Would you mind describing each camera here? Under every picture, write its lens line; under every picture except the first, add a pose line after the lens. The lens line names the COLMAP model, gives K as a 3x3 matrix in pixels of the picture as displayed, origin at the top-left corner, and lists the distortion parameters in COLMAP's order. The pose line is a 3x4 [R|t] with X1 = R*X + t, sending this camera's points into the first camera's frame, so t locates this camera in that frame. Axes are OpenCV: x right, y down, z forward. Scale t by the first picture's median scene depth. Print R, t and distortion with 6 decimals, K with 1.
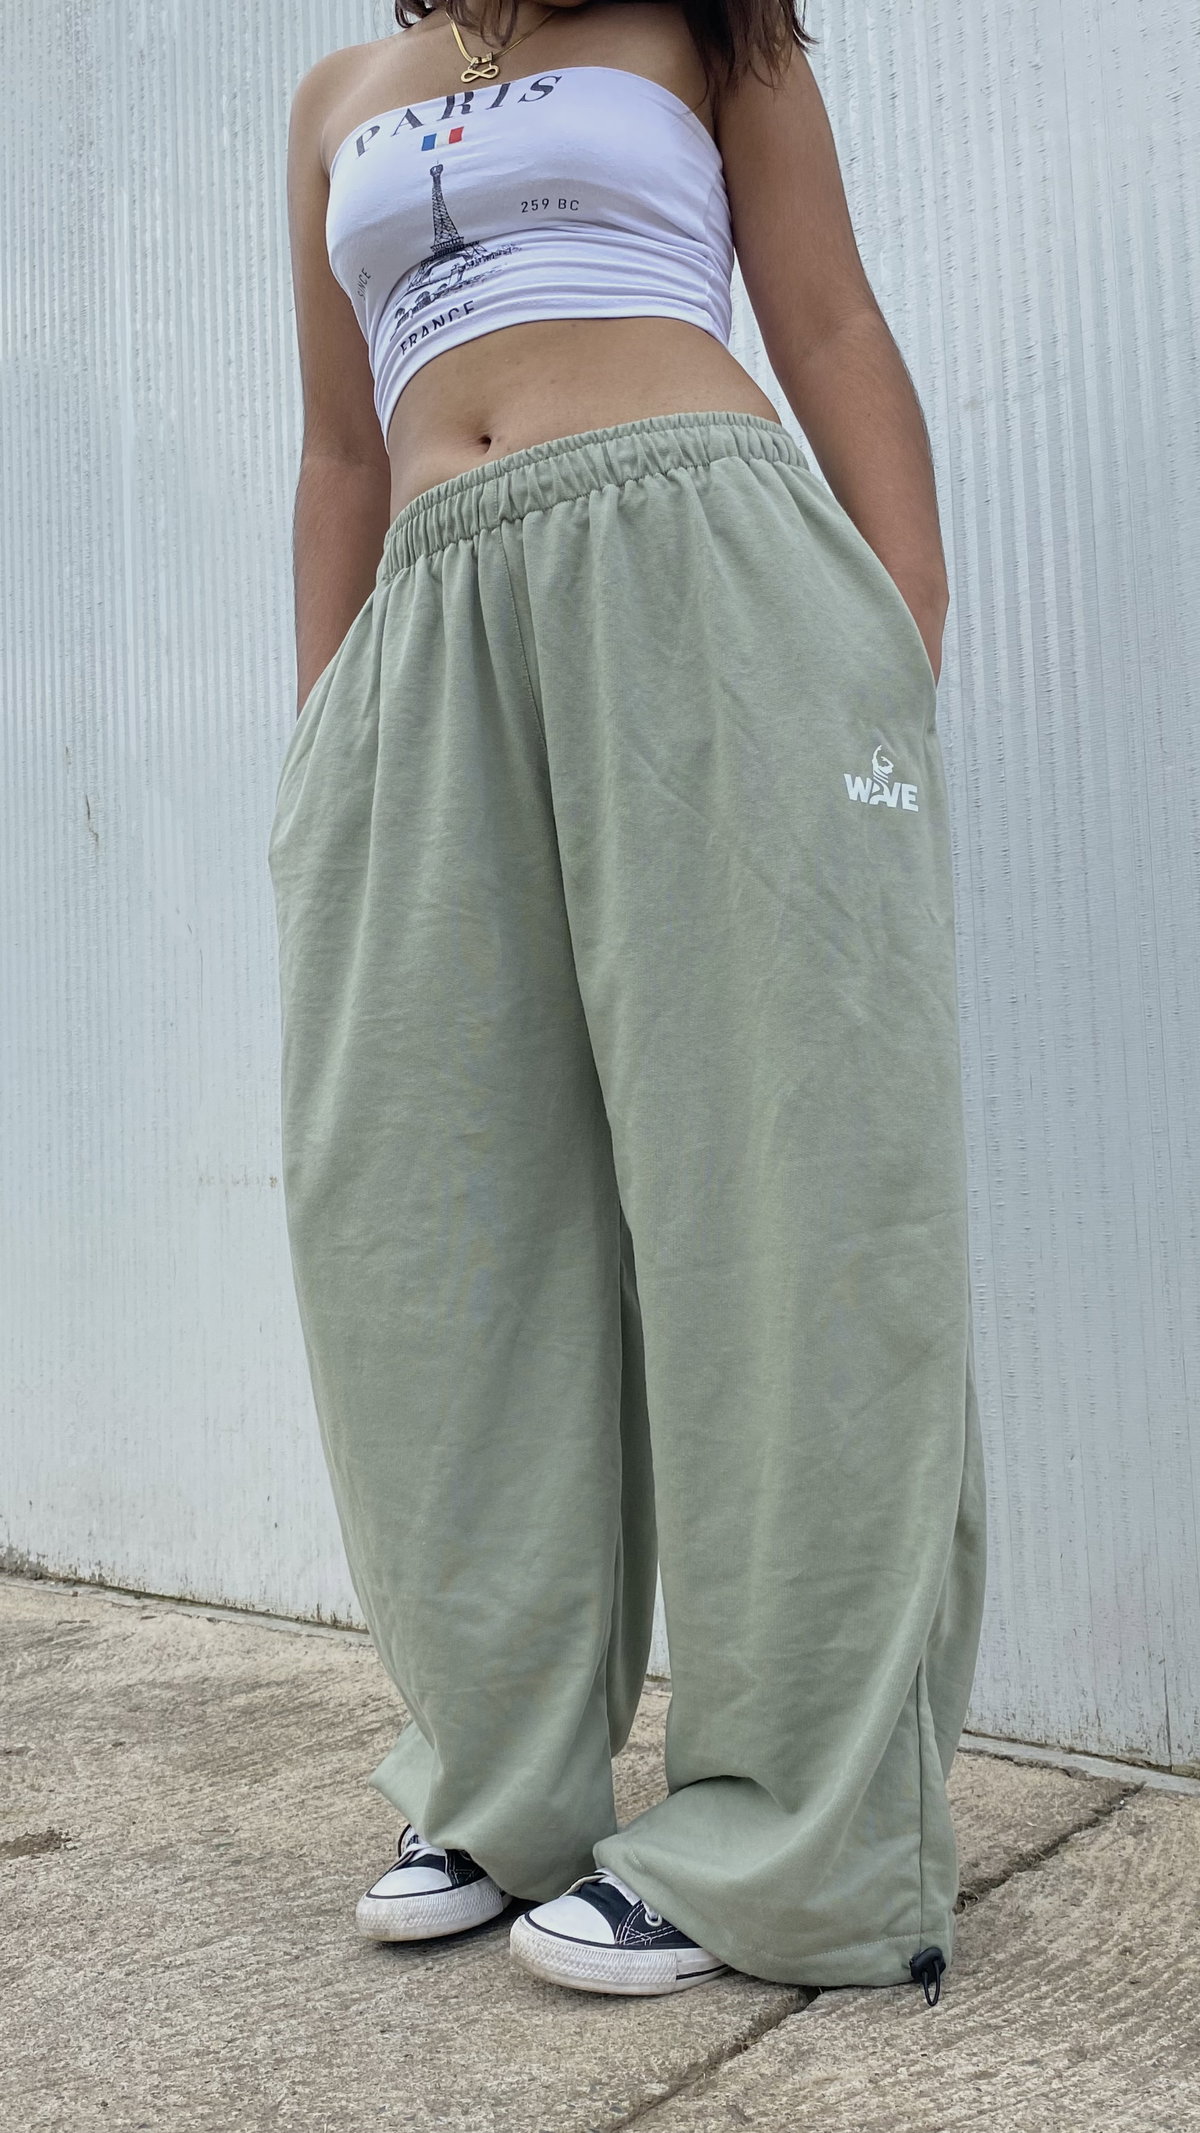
lens RADIAL K [[1883.1, 0, 609.6], [0, 1883.1, 1051.4], [0, 0, 1]] dist [0.039455, -0.064012]
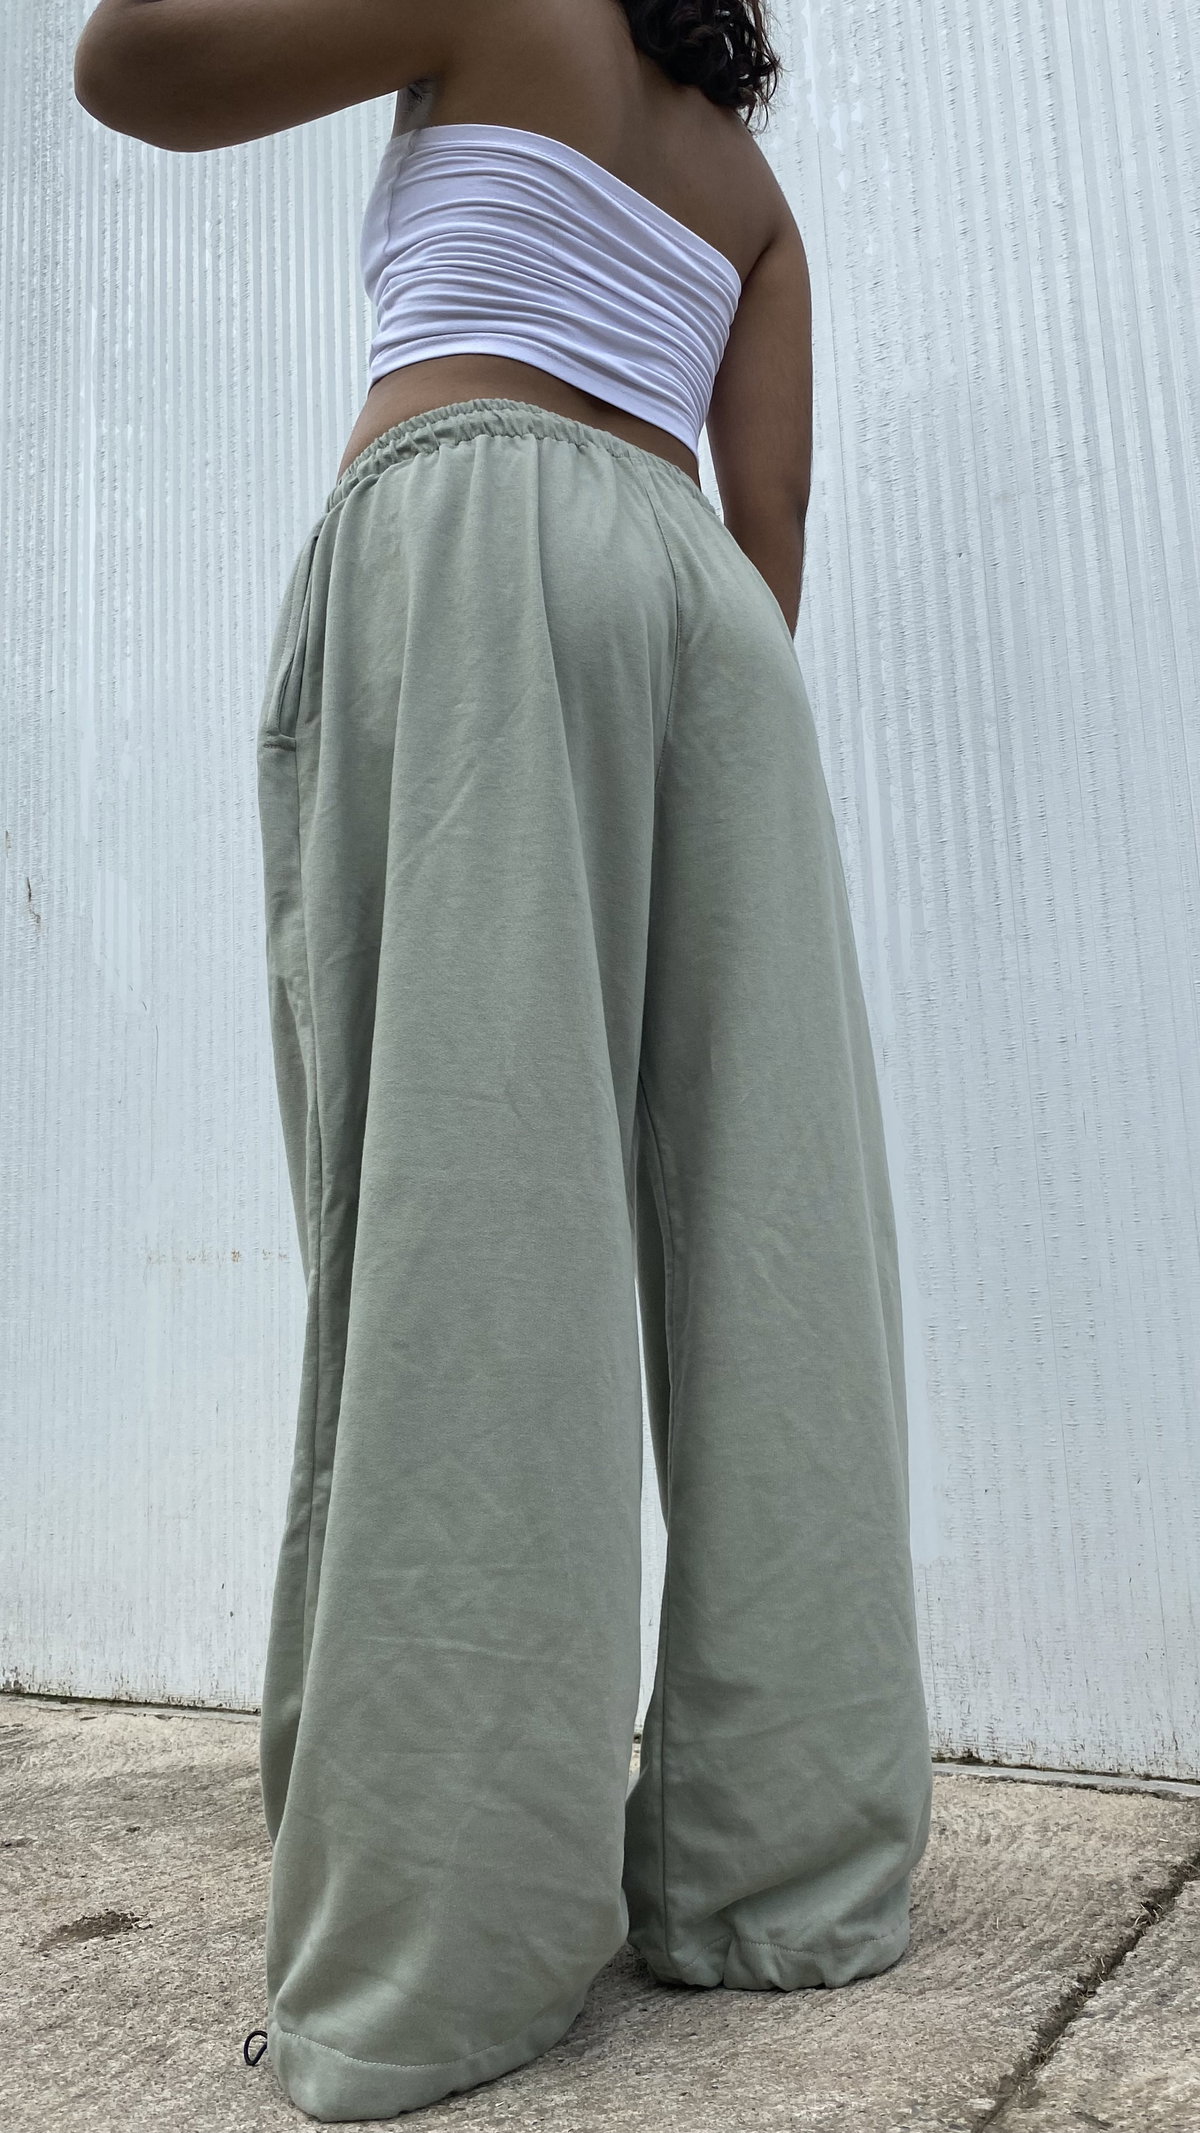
lens RADIAL K [[1728.0, 0, 591.6], [0, 1728.0, 1063.0], [0, 0, 1]] dist [0.014882, -0.012369]
pose [[0.986717, 0.023377, 0.160755, -0.138716], [-0.005965, 0.994138, -0.107954, 0.063485], [-0.162337, 0.105561, 0.981073, 0.071350]]
